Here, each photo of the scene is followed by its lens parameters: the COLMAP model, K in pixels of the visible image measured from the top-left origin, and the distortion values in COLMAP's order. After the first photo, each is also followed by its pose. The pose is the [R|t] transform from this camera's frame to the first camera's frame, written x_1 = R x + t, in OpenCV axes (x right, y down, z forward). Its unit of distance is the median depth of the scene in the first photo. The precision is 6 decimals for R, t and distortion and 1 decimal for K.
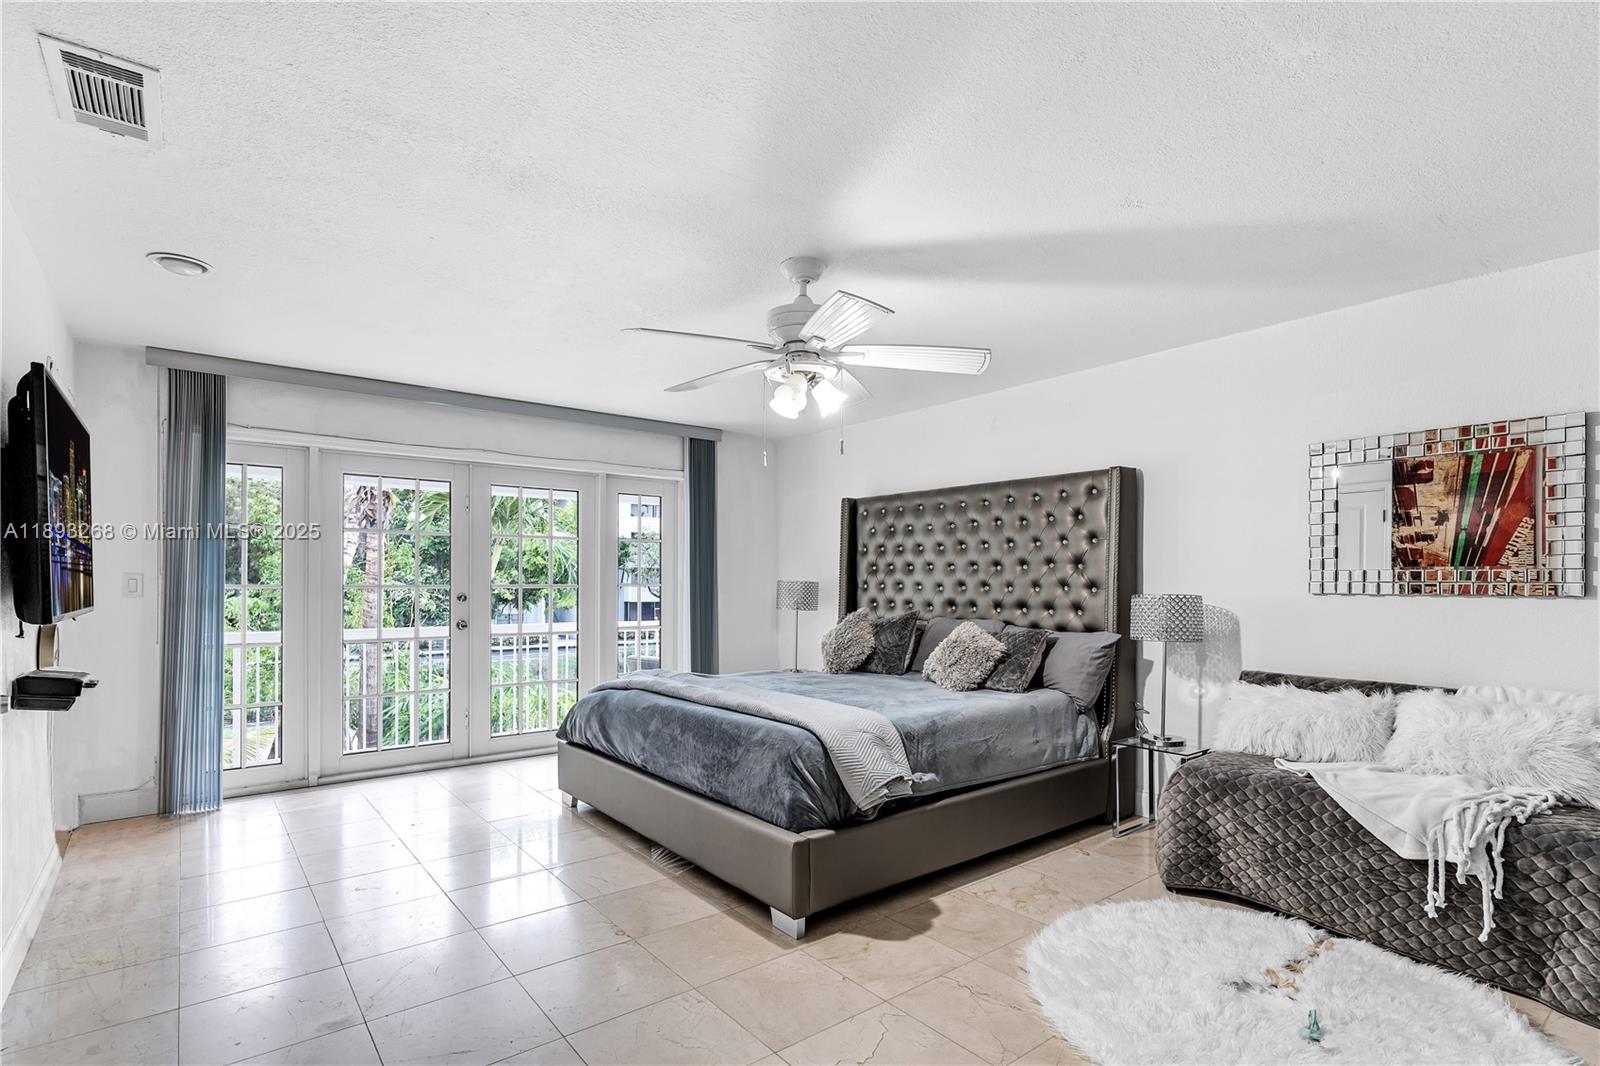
lens RADIAL K [[770.6, 0, 804.3], [0, 770.6, 549.8], [0, 0, 1]] dist [-0.000732, -0.000072]
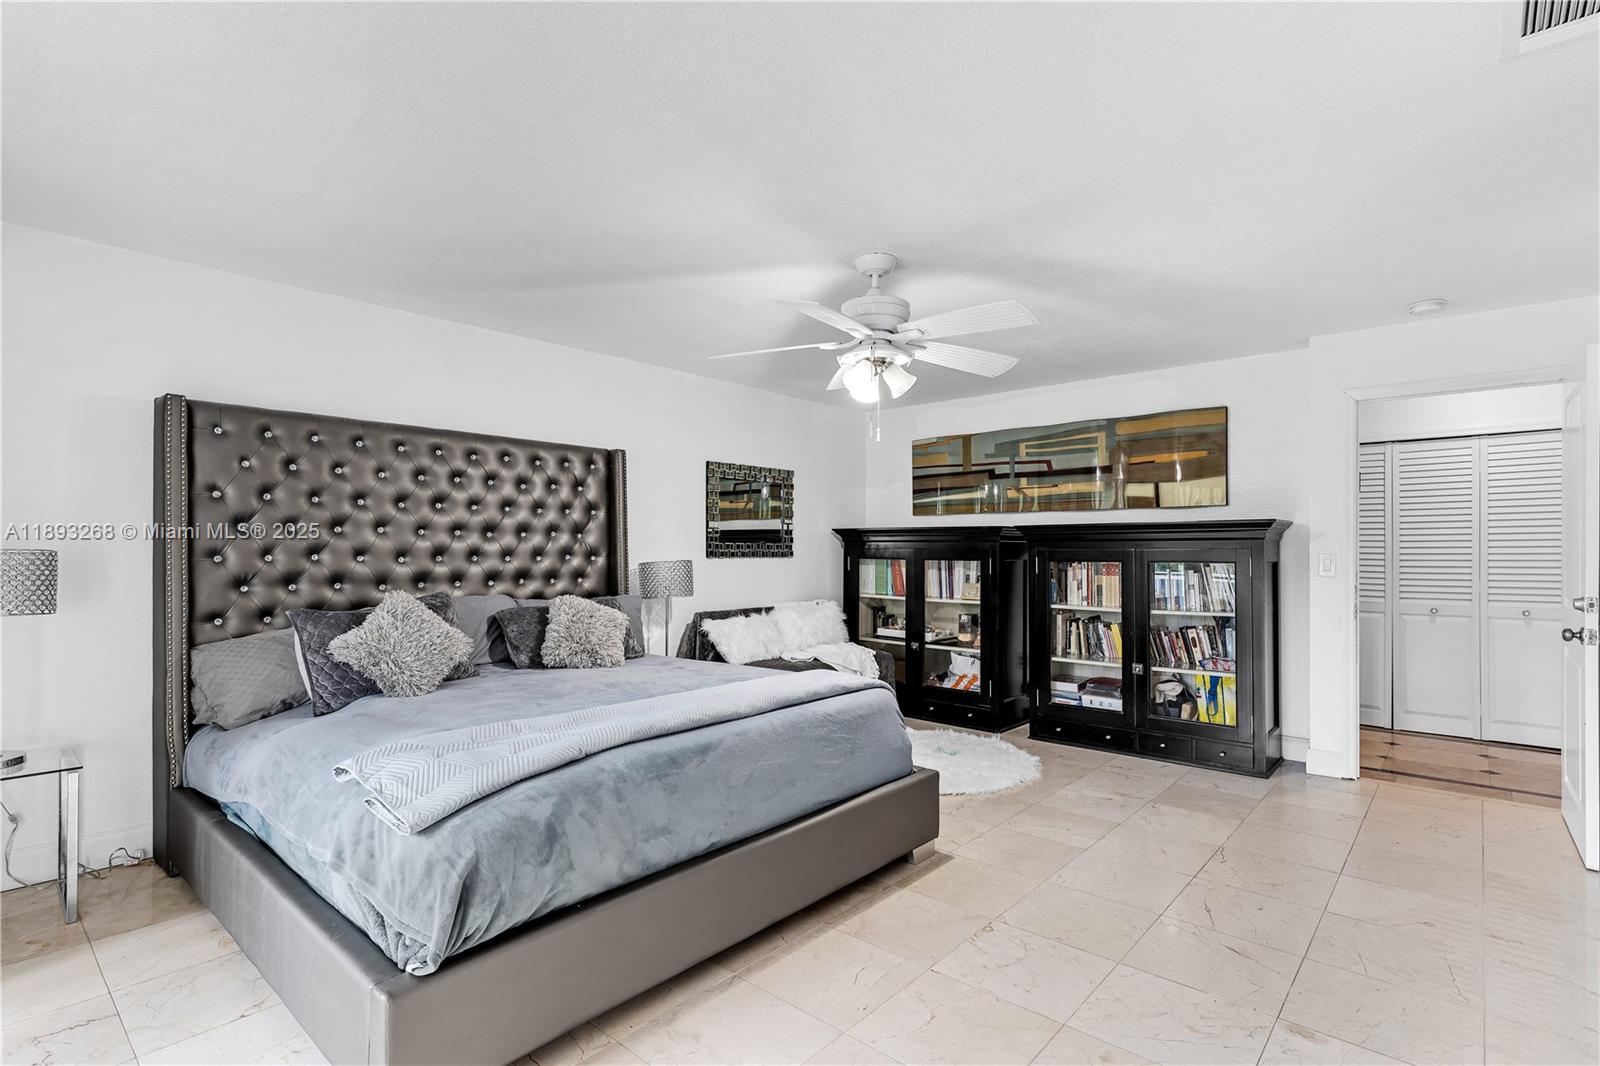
lens RADIAL K [[770.6, 0, 804.3], [0, 770.6, 549.8], [0, 0, 1]] dist [-0.000732, -0.000072]
pose [[-0.179226, -0.003934, 0.983800, -0.711870], [-0.039713, 0.999206, -0.003239, 0.031948], [-0.983006, -0.039650, -0.179240, 0.892883]]
